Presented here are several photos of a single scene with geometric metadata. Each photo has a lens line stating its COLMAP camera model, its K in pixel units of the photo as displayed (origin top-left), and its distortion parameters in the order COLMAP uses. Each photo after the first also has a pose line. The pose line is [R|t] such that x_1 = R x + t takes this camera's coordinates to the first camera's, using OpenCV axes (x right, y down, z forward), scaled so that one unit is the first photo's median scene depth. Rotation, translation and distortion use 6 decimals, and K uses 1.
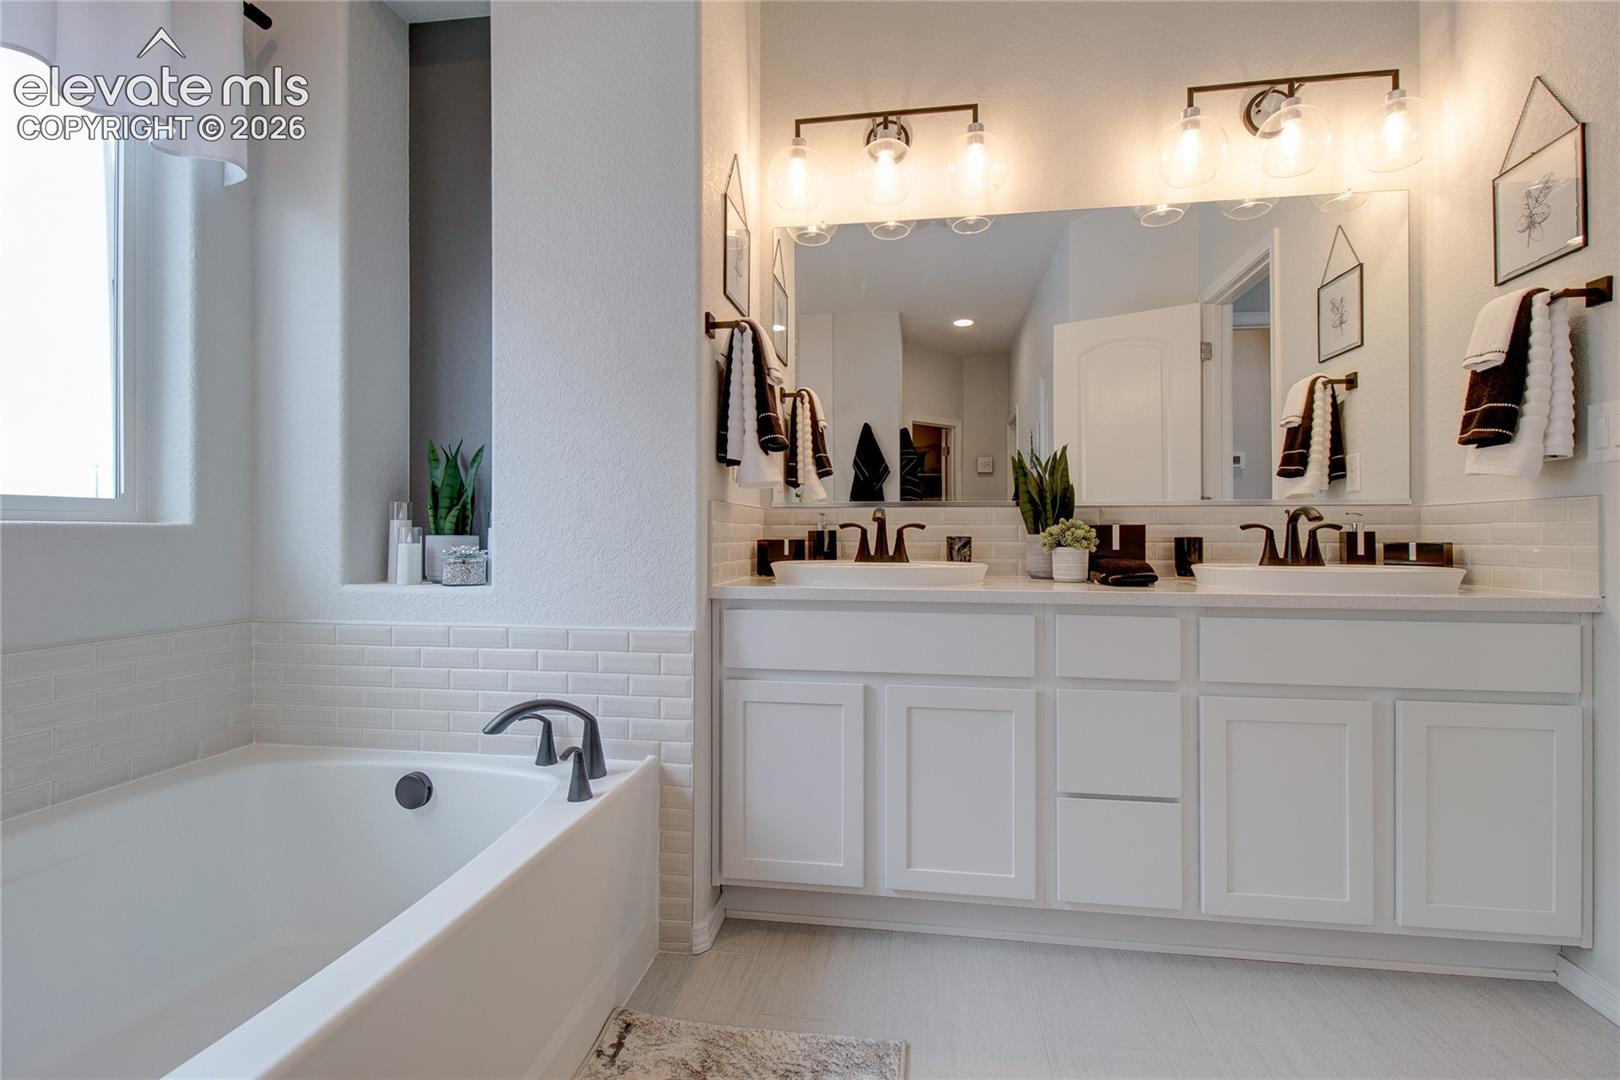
lens RADIAL K [[771.2, 0, 804.1], [0, 771.2, 537.7], [0, 0, 1]] dist [0.002005, -0.000045]
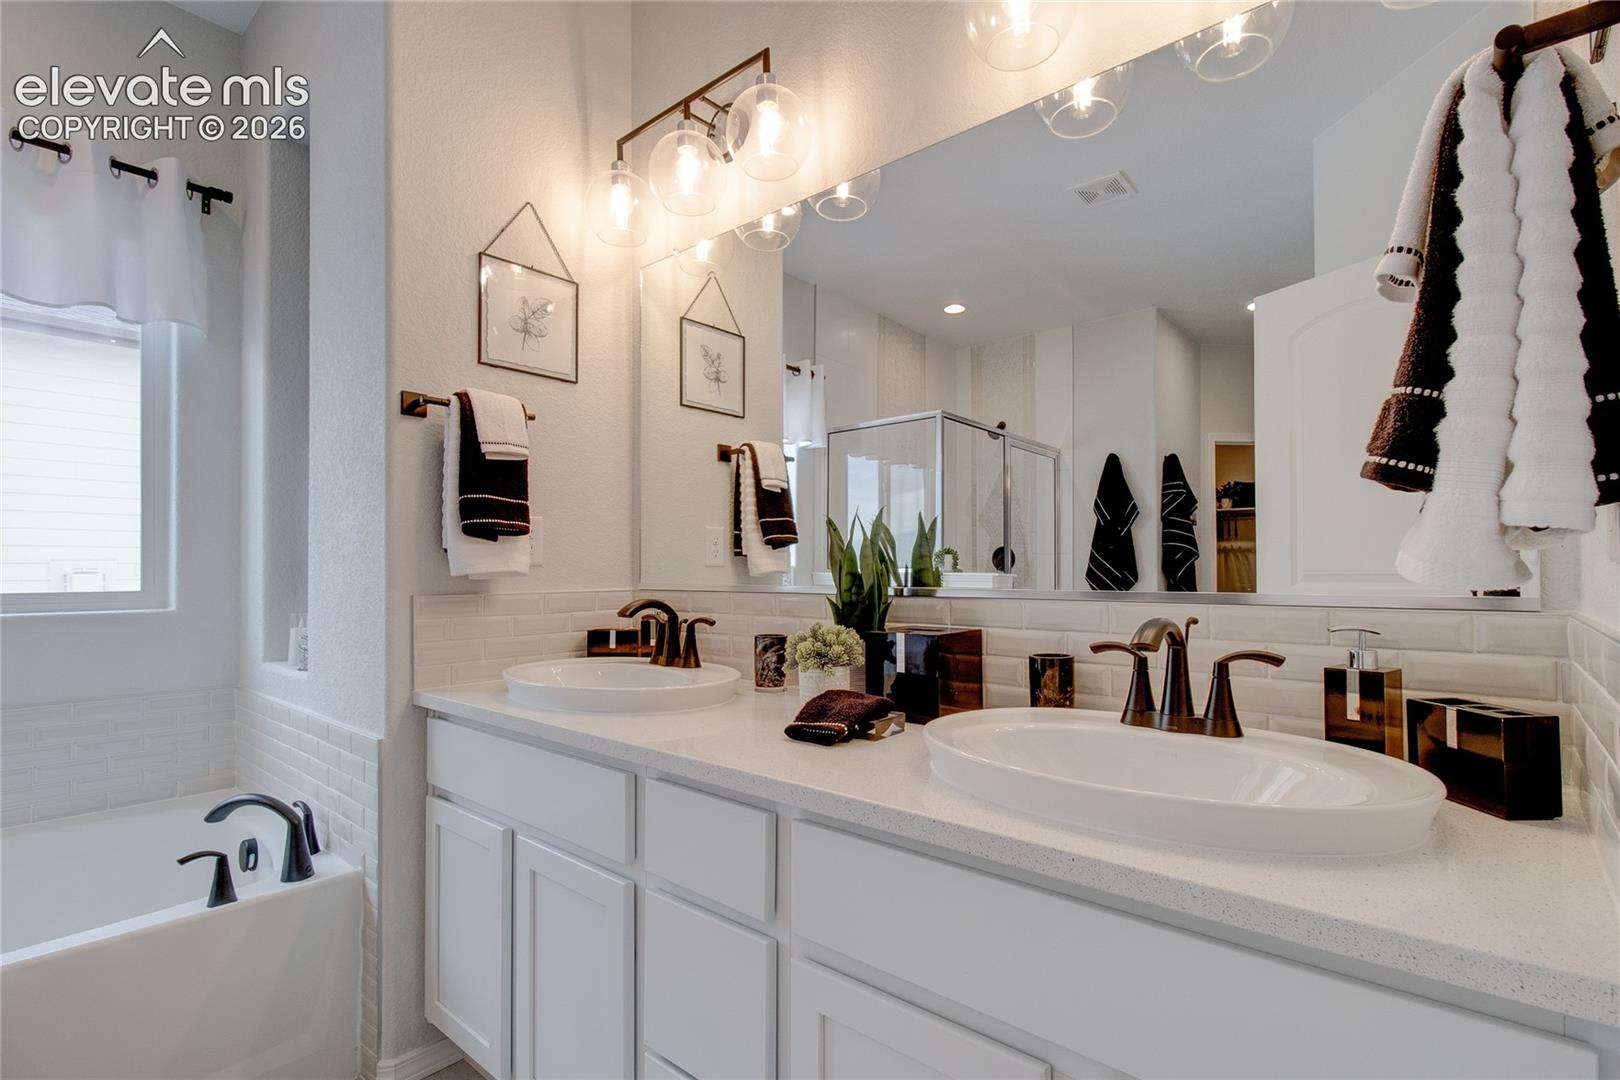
lens RADIAL K [[771.2, 0, 826.4], [0, 771.2, 565.7], [0, 0, 1]] dist [0.002005, -0.000045]
pose [[0.853197, -0.005724, -0.521557, 0.637337], [0.001618, 0.999964, -0.008327, -0.062498], [0.521586, 0.006260, 0.853176, 0.396401]]
